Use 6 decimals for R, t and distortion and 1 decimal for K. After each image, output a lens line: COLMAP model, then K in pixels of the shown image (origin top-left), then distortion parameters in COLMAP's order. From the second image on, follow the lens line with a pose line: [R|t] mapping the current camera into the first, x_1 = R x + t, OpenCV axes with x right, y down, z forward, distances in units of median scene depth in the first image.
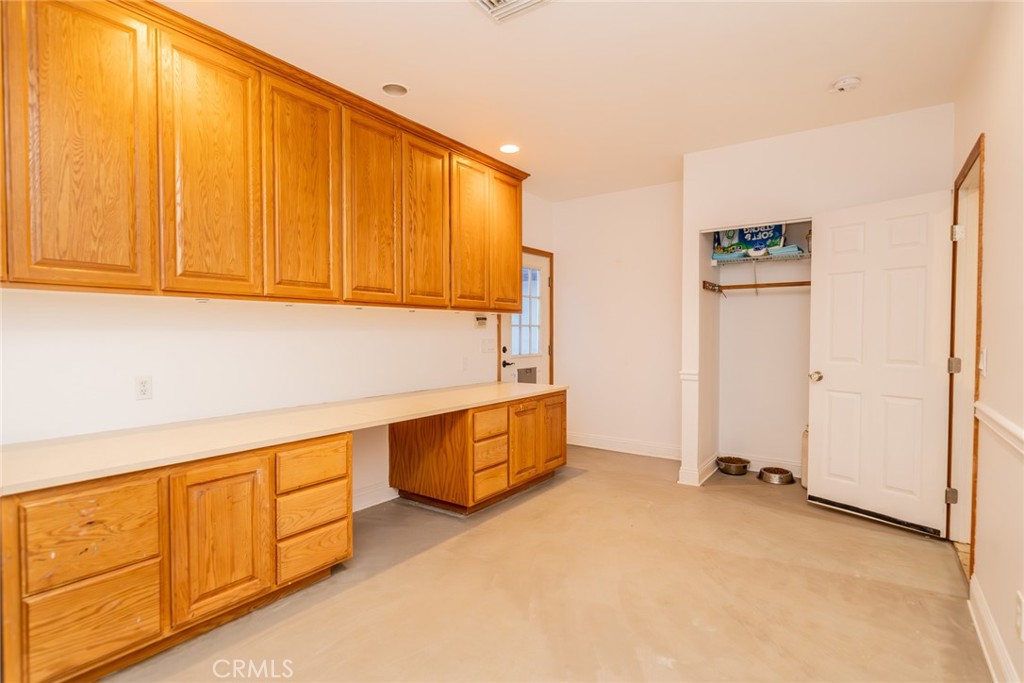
lens RADIAL K [[493.9, 0, 512.0], [0, 493.9, 341.5], [0, 0, 1]] dist [-0.001595, -0.000106]
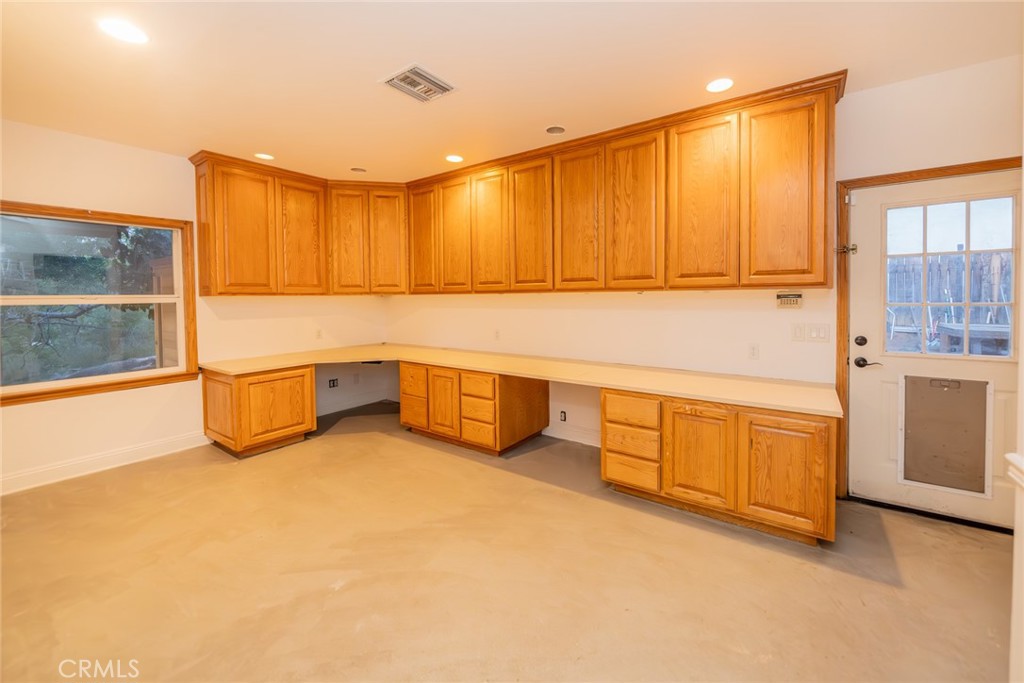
lens RADIAL K [[406.1, 0, 554.6], [0, 406.1, 309.3], [0, 0, 1]] dist [-0.008555, -0.000128]
pose [[0.046087, 0.025332, -0.998616, 0.770234], [-0.016118, 0.999567, 0.024612, -0.050341], [0.998807, 0.014961, 0.046475, 0.853756]]
